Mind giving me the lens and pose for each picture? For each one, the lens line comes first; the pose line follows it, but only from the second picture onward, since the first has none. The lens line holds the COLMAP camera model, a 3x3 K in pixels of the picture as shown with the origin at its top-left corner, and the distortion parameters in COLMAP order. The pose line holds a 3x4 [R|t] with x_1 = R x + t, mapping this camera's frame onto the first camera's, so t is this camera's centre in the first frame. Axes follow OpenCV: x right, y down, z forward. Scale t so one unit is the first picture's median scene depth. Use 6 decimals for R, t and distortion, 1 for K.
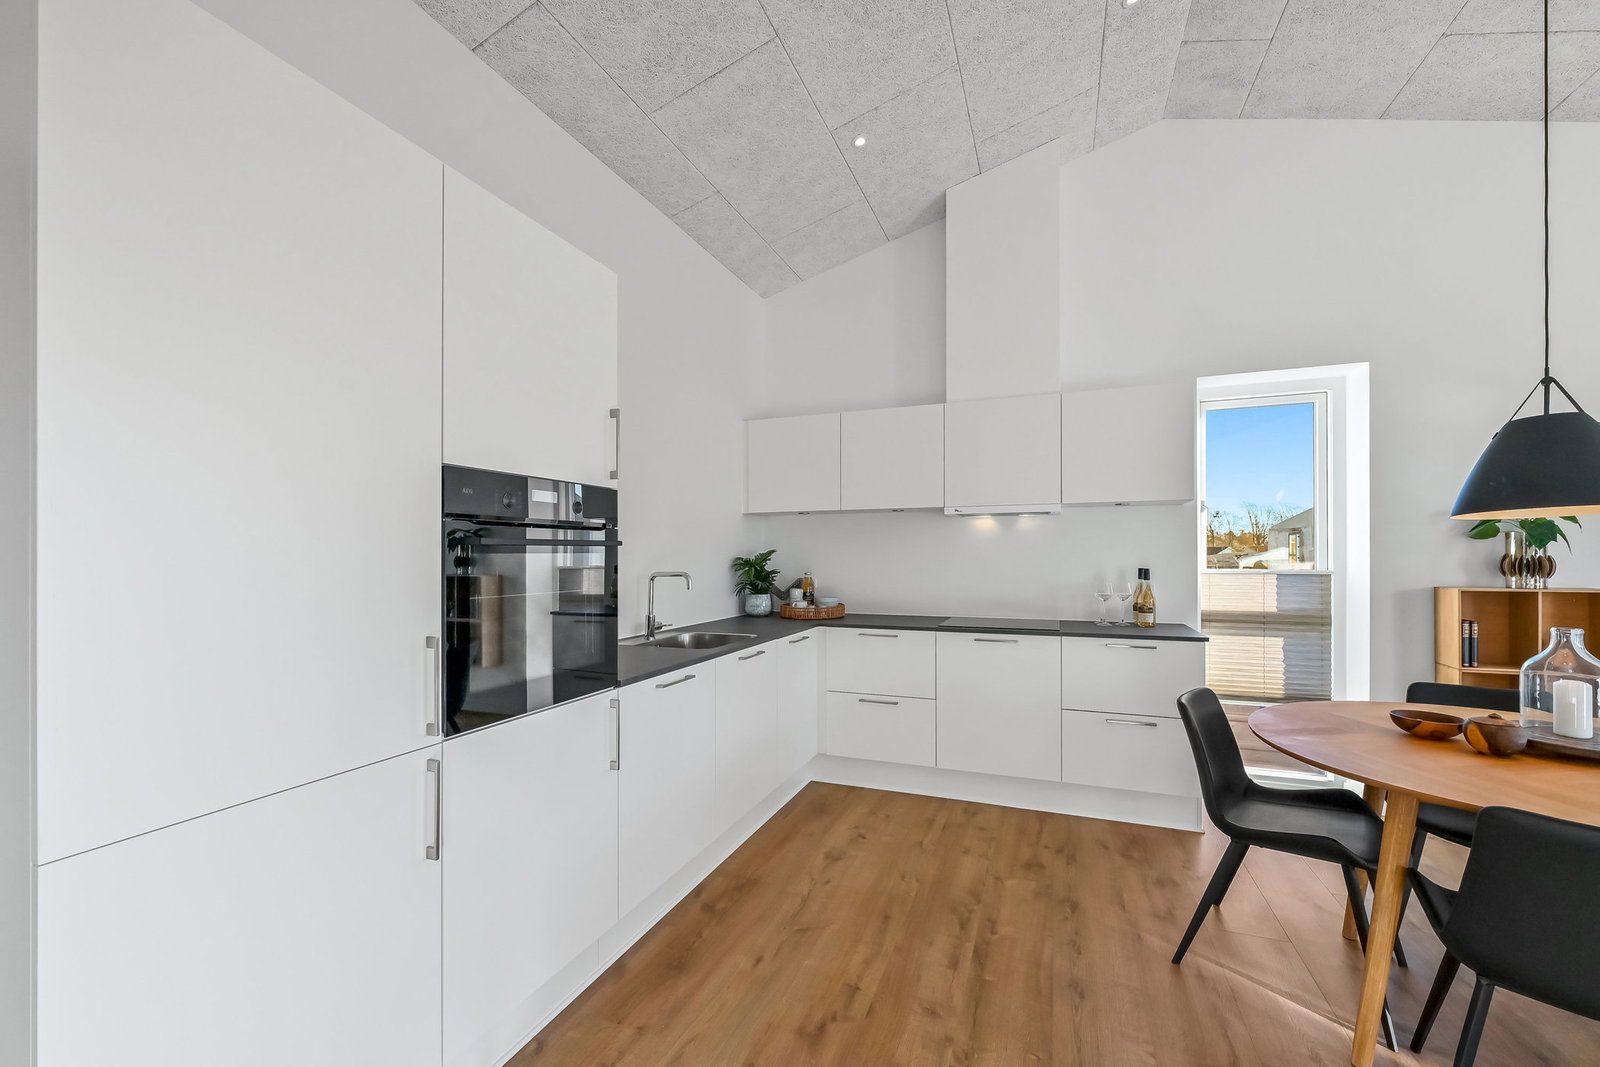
lens RADIAL K [[643.4, 0, 794.9], [0, 643.4, 555.7], [0, 0, 1]] dist [-0.002681, 0.000485]
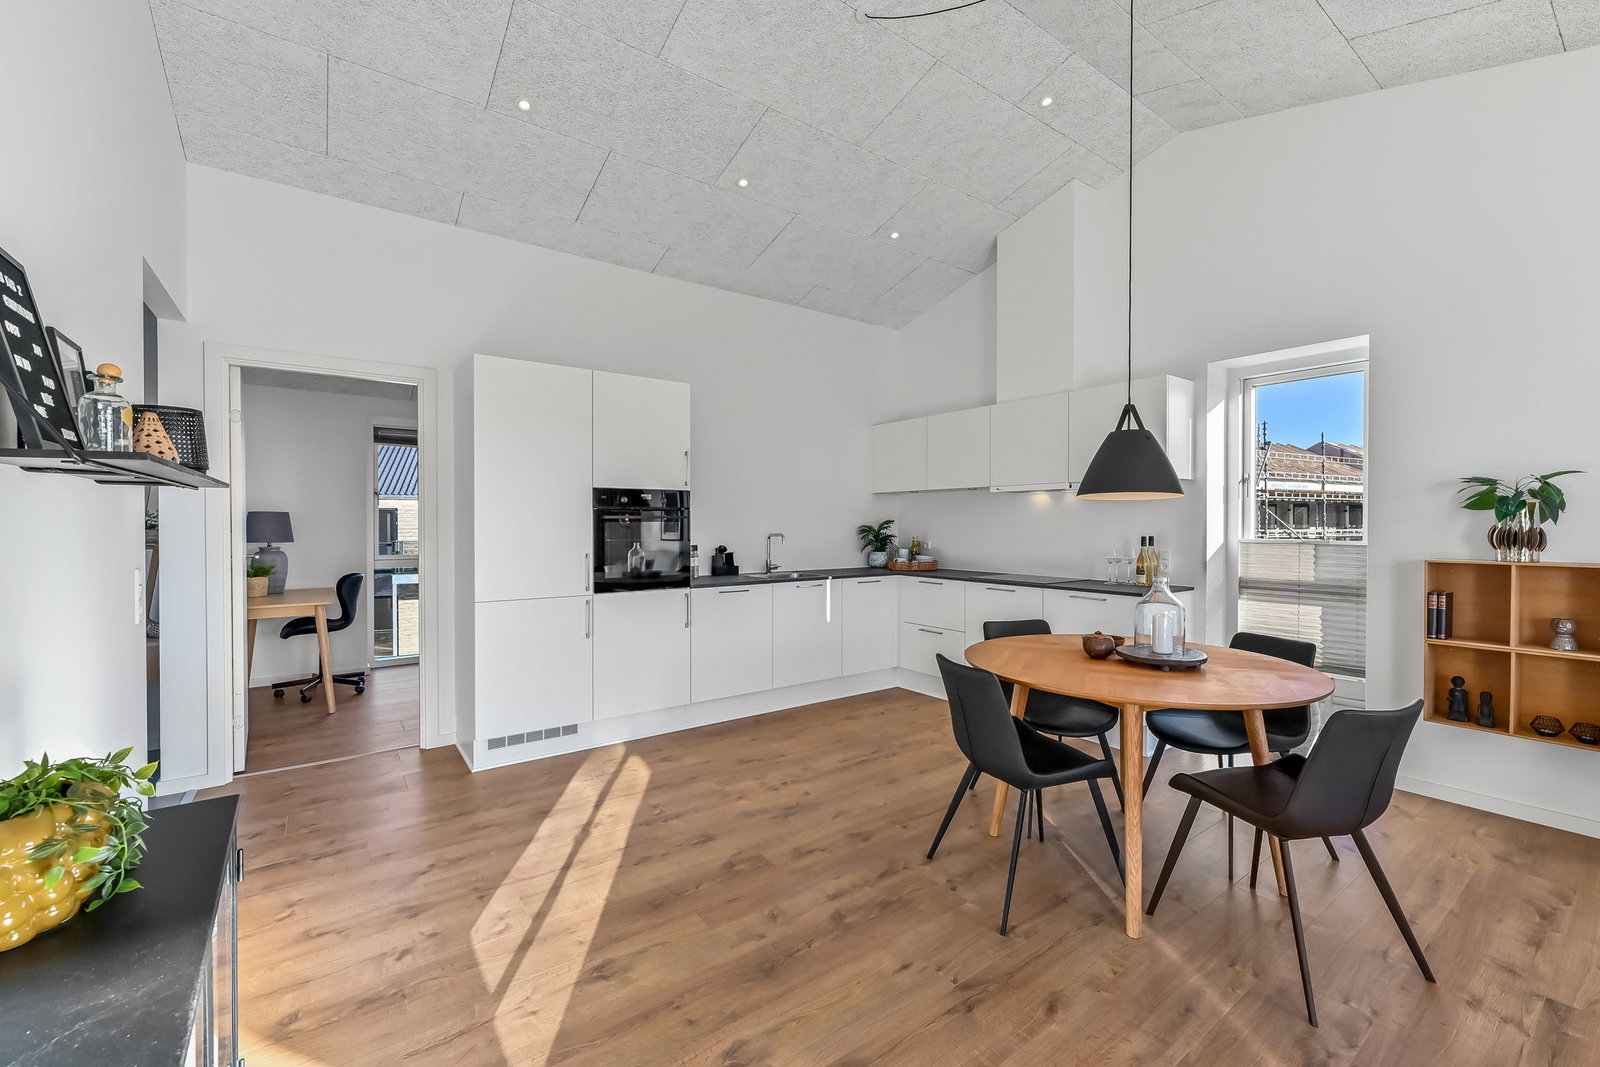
lens RADIAL K [[643.4, 0, 793.4], [0, 643.4, 534.1], [0, 0, 1]] dist [-0.002681, 0.000485]
pose [[0.845410, 0.012512, -0.533971, 0.709998], [-0.004154, 0.999849, 0.016852, -0.001179], [0.534102, -0.012029, 0.845335, -0.355038]]
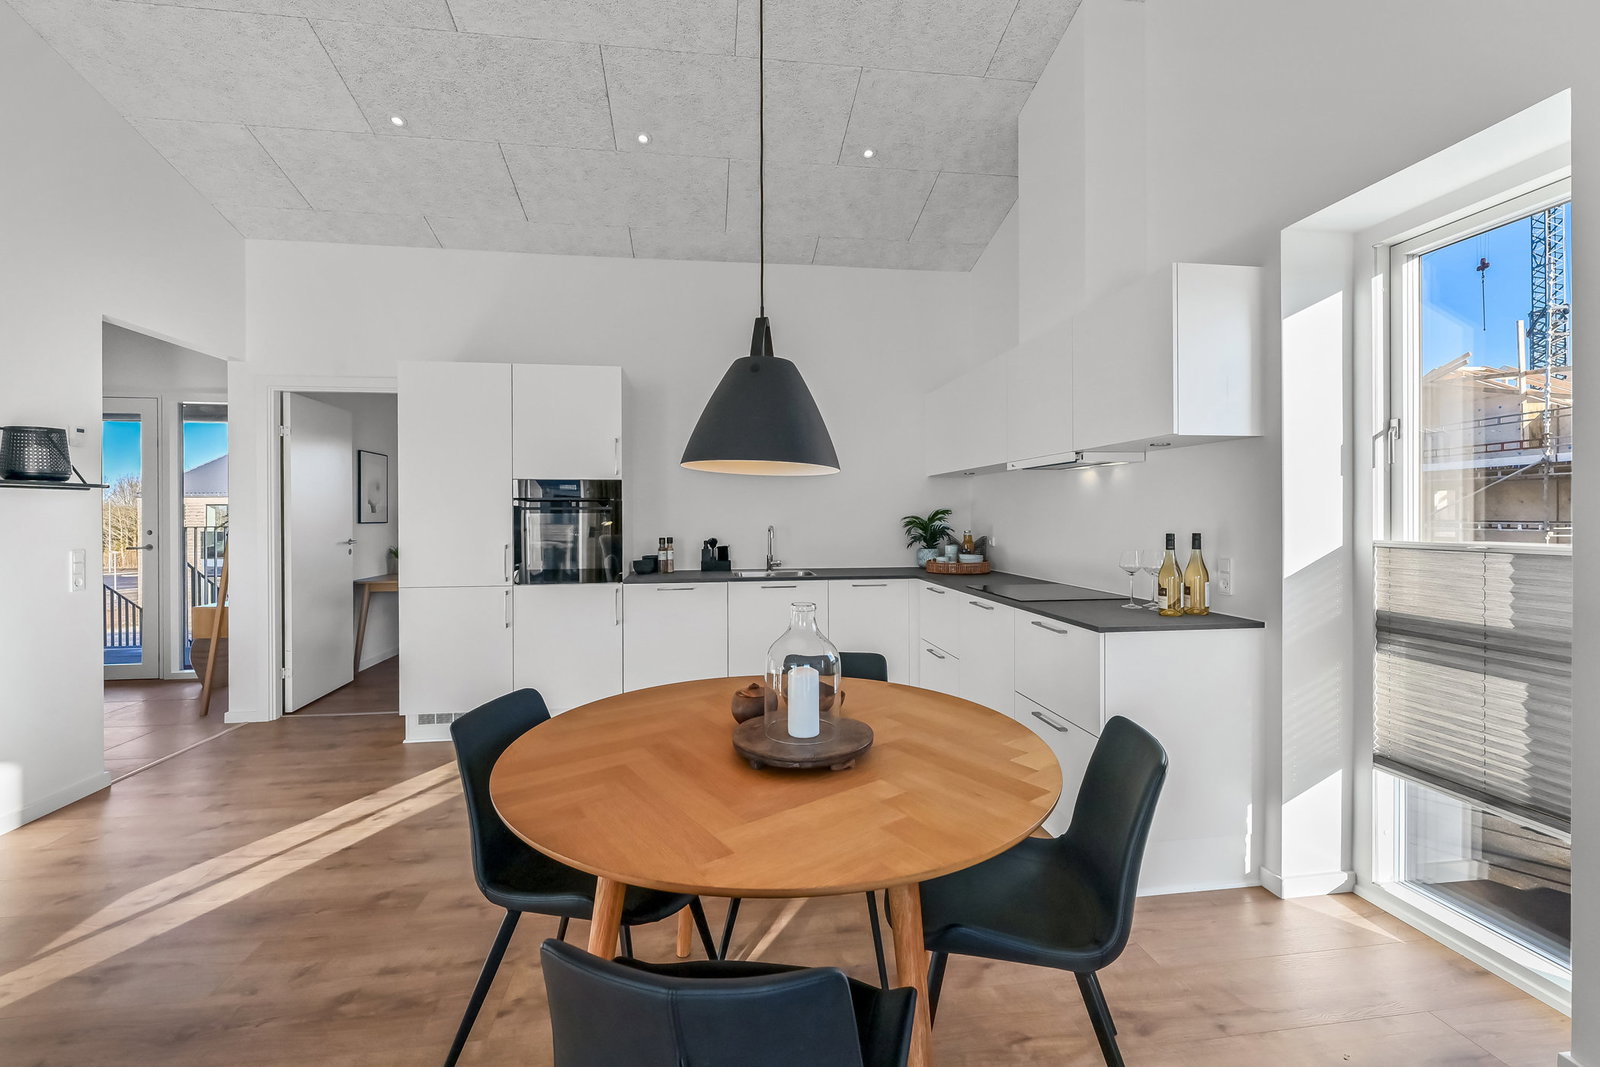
lens RADIAL K [[643.4, 0, 793.3], [0, 643.4, 518.0], [0, 0, 1]] dist [-0.002681, 0.000485]
pose [[0.500287, 0.007006, -0.865831, 1.071411], [0.000356, 0.999966, 0.008296, -0.003420], [0.865860, -0.004458, 0.500267, 0.320375]]
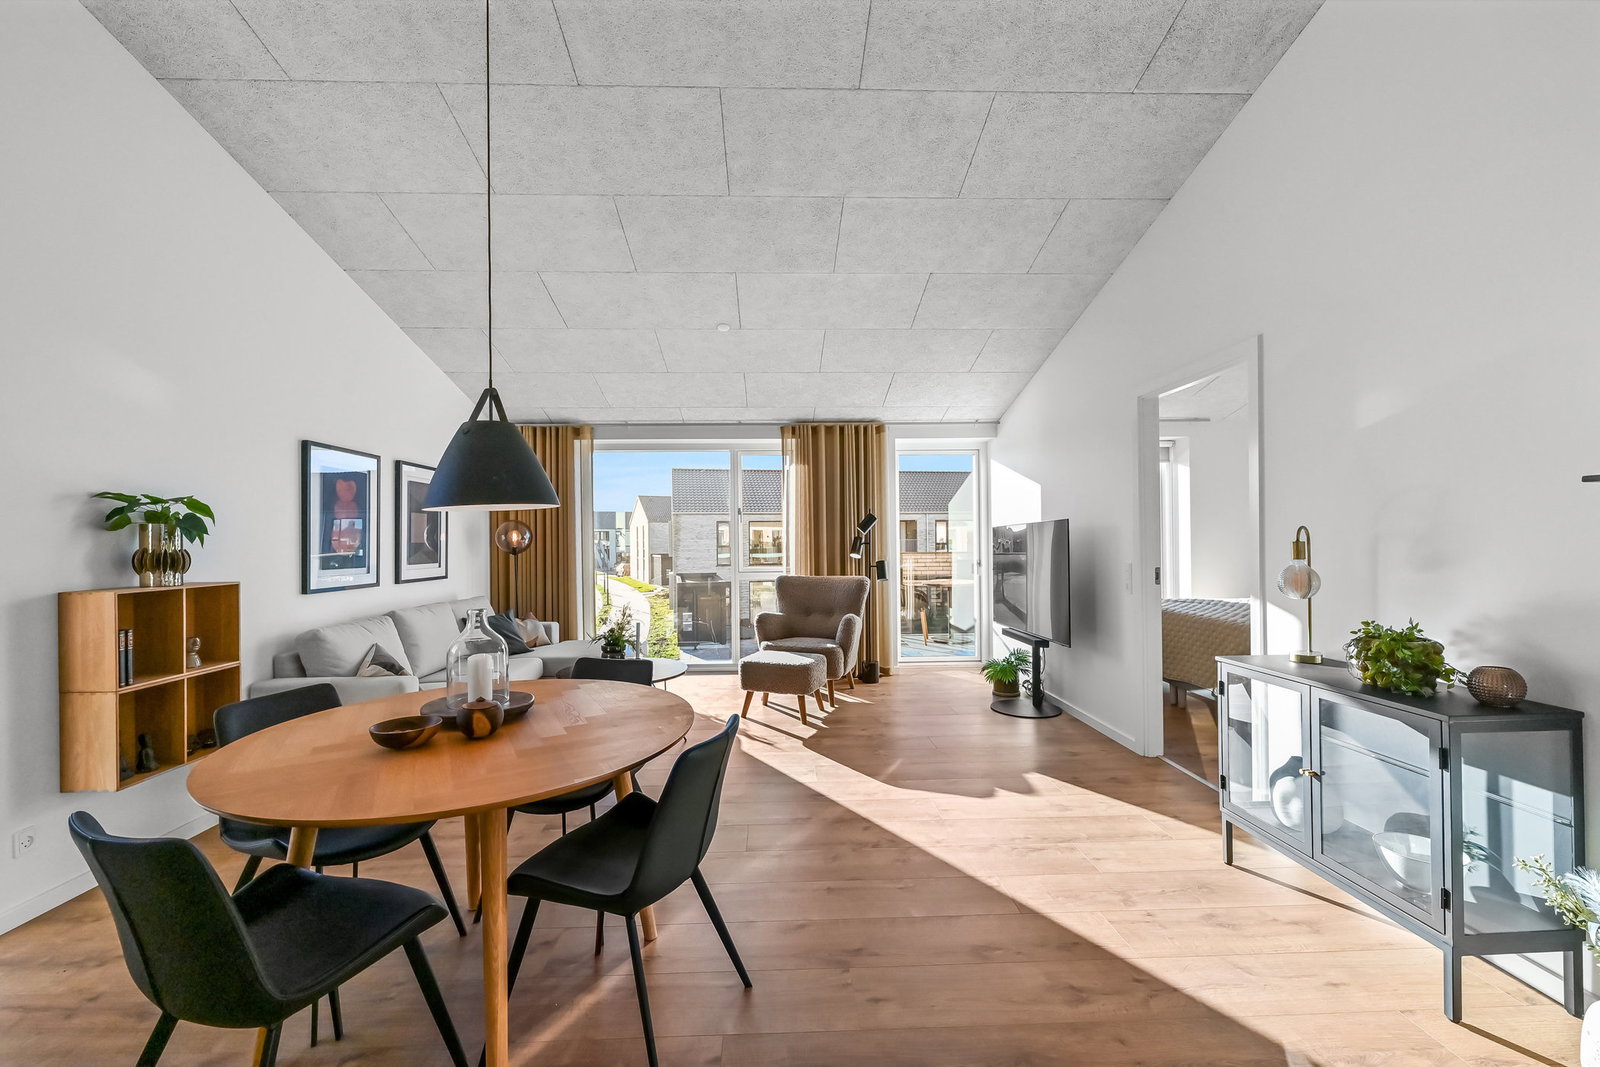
lens RADIAL K [[643.4, 0, 785.6], [0, 643.4, 541.1], [0, 0, 1]] dist [-0.002681, 0.000485]
pose [[-0.398196, 0.005906, 0.917281, -0.039392], [0.012319, 0.999924, -0.001090, -0.000156], [-0.917218, 0.010866, -0.398238, 0.529205]]
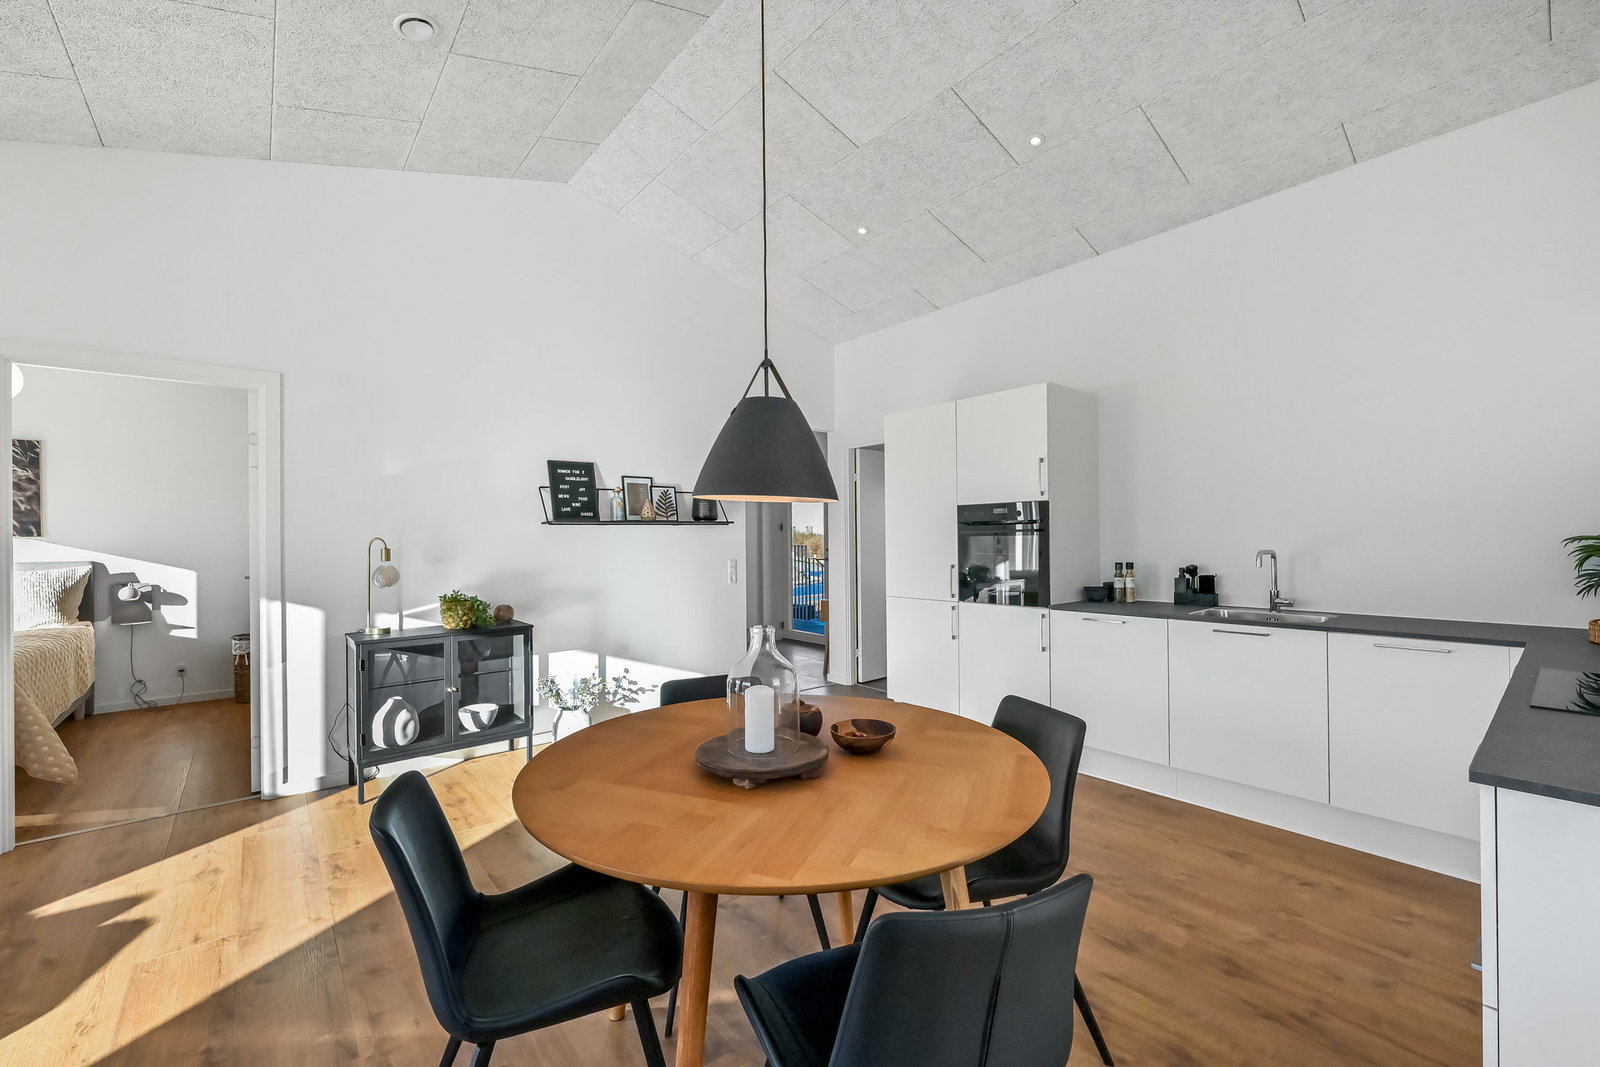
lens RADIAL K [[643.4, 0, 803.0], [0, 643.4, 539.9], [0, 0, 1]] dist [-0.002681, 0.000485]
pose [[-0.463025, 0.009749, -0.886291, 1.091914], [0.011113, 0.999925, 0.005194, -0.005537], [0.886275, -0.007444, -0.463099, 0.808095]]
